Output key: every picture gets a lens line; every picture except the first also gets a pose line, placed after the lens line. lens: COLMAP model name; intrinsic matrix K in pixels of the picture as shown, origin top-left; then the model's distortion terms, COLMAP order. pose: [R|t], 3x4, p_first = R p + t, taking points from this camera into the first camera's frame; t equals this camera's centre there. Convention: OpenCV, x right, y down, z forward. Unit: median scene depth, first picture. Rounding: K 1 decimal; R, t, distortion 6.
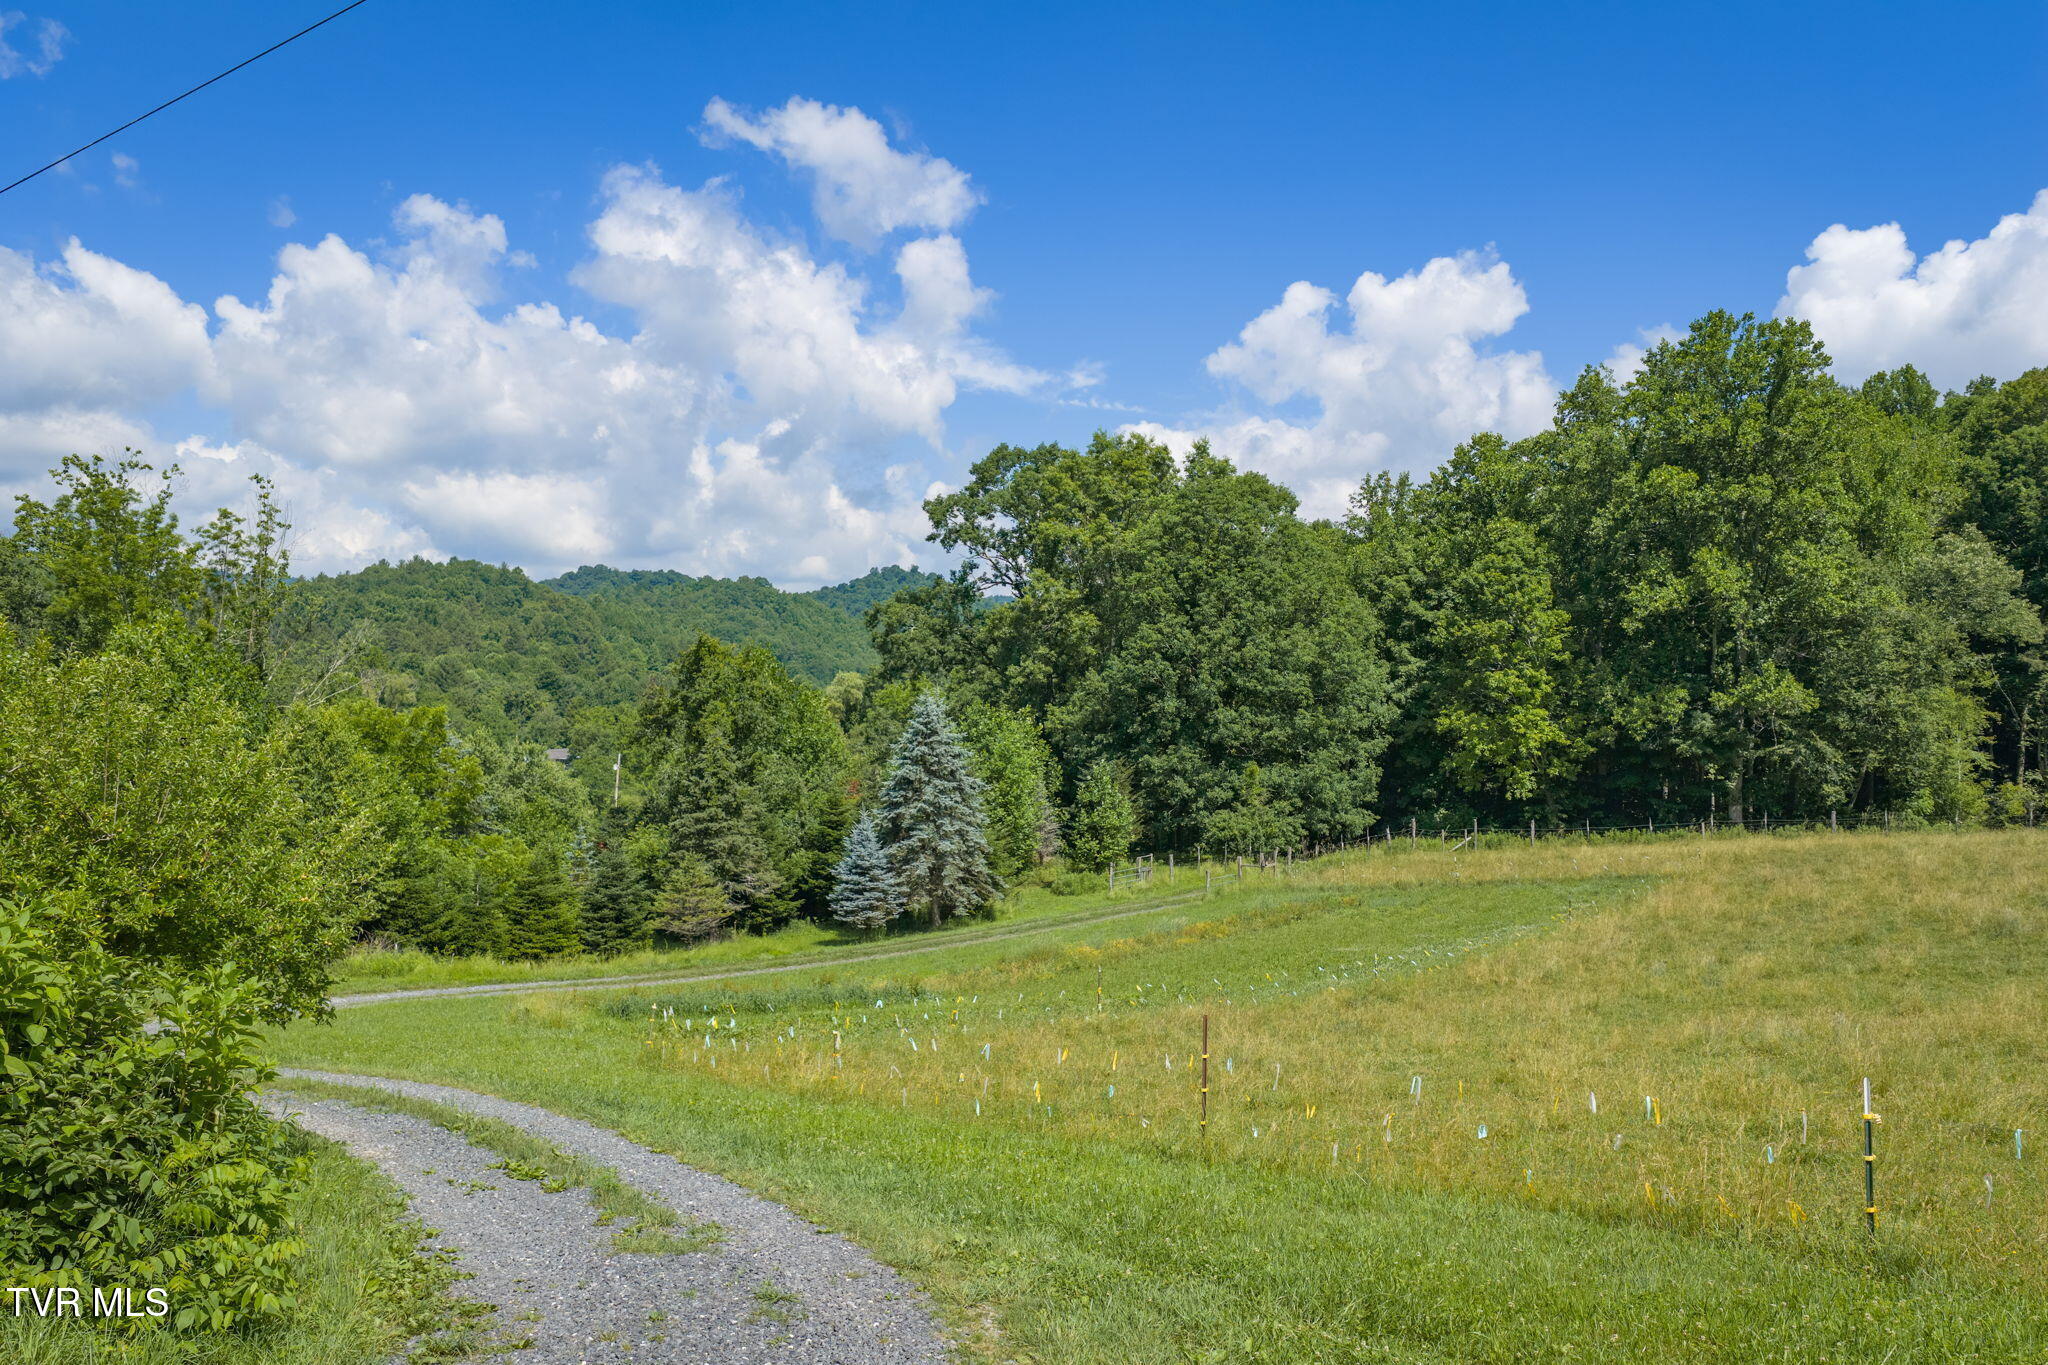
lens RADIAL K [[1703.9, 0, 1022.6], [0, 1703.9, 691.4], [0, 0, 1]] dist [0.005219, -0.010667]
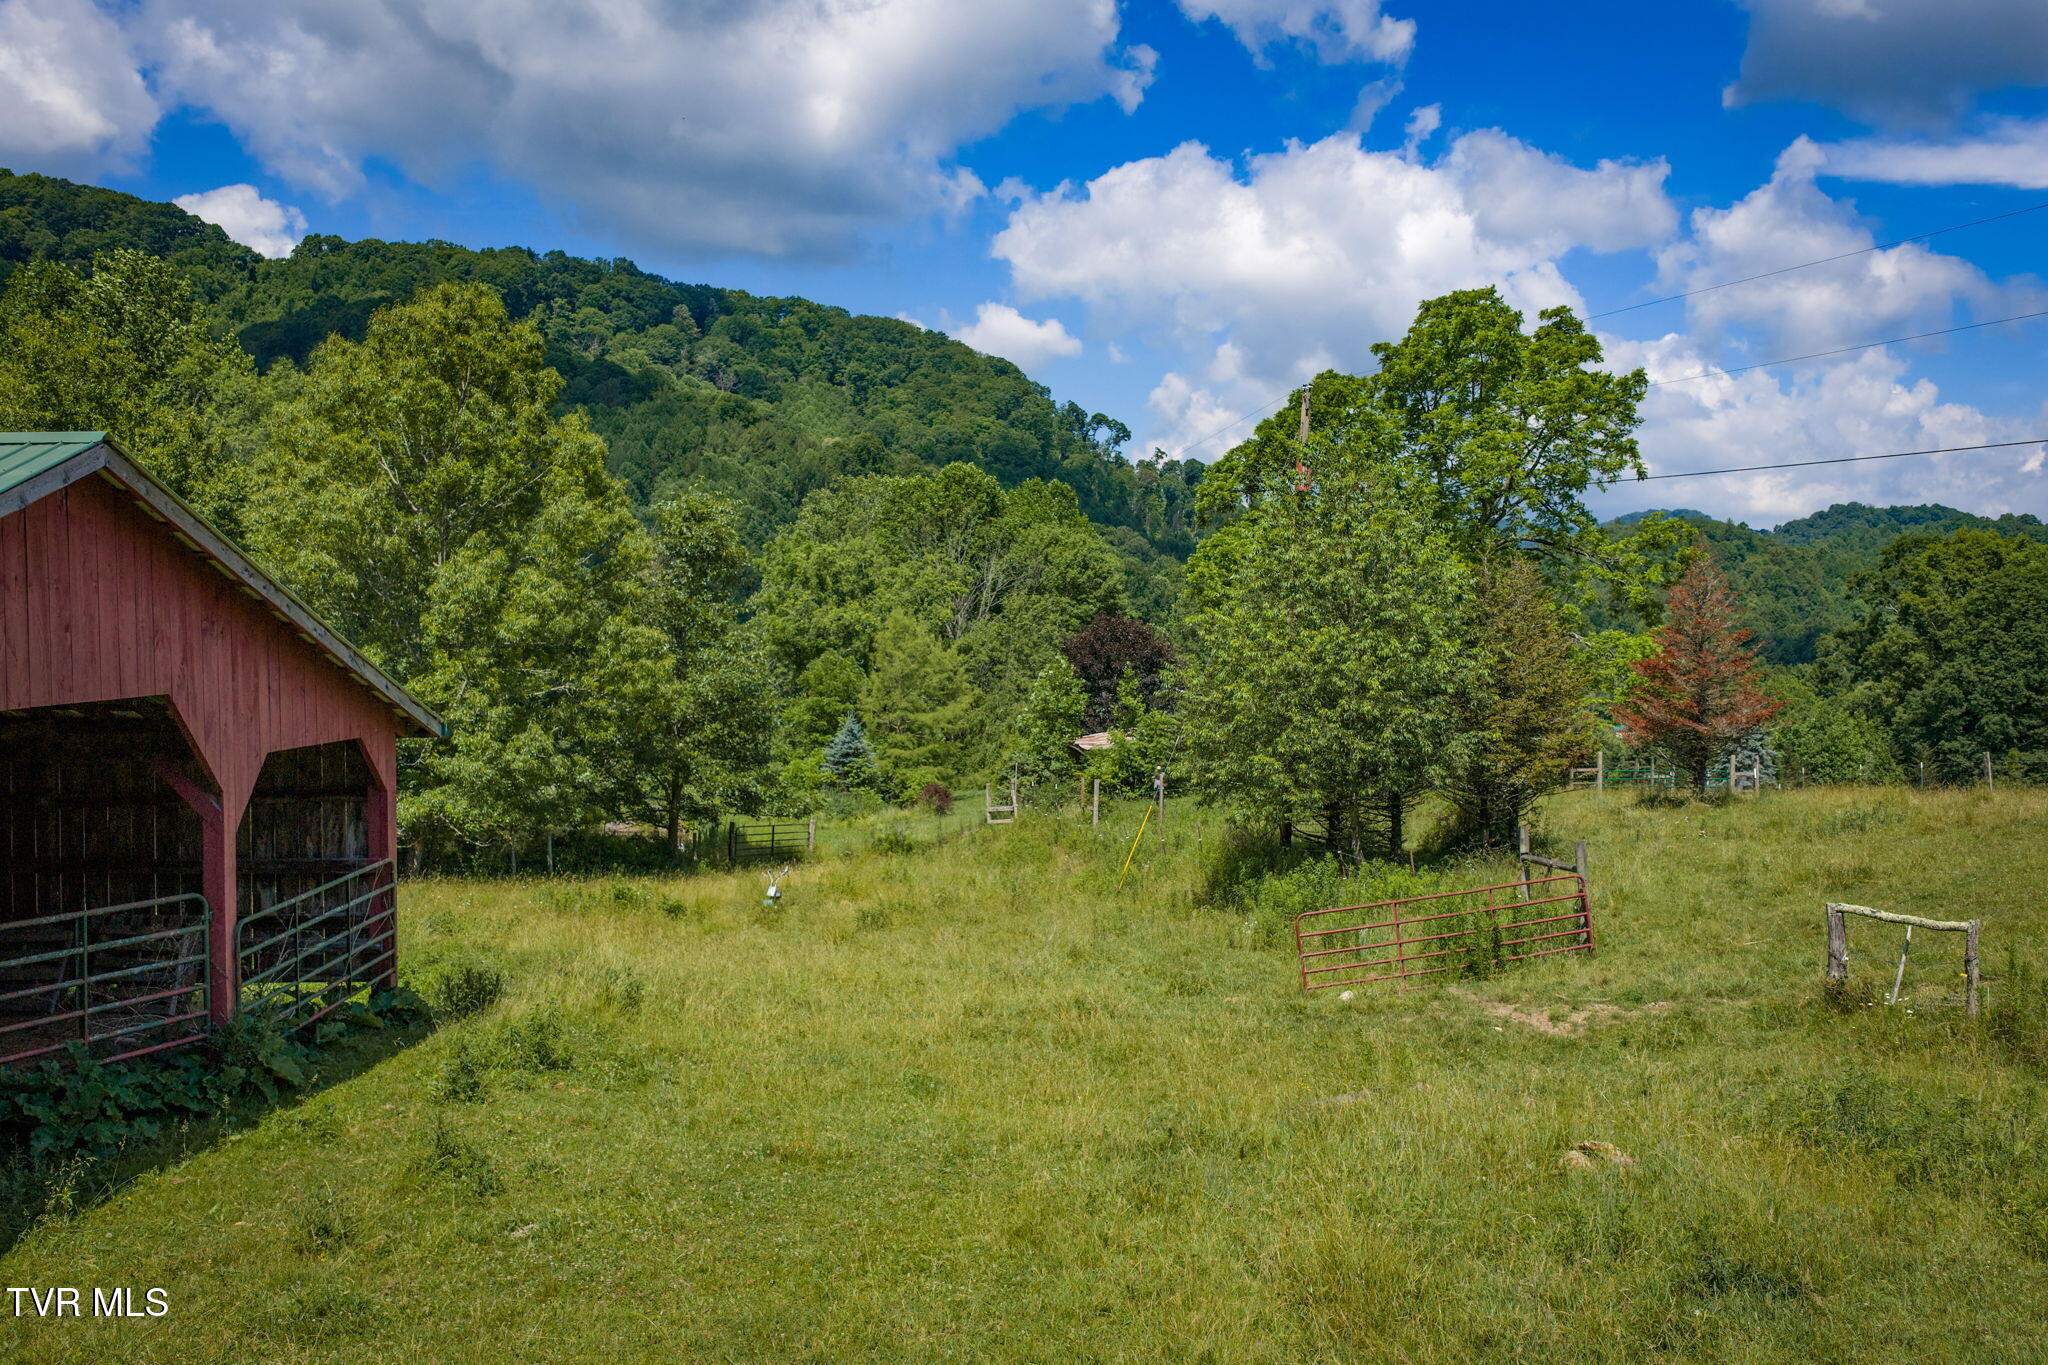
lens RADIAL K [[1703.9, 0, 1022.6], [0, 1703.9, 691.4], [0, 0, 1]] dist [0.005219, -0.010667]
pose [[0.760554, 0.025744, -0.648764, 0.057197], [-0.001194, 0.999267, 0.038254, -0.009028], [0.649274, -0.028320, 0.760027, -0.103943]]
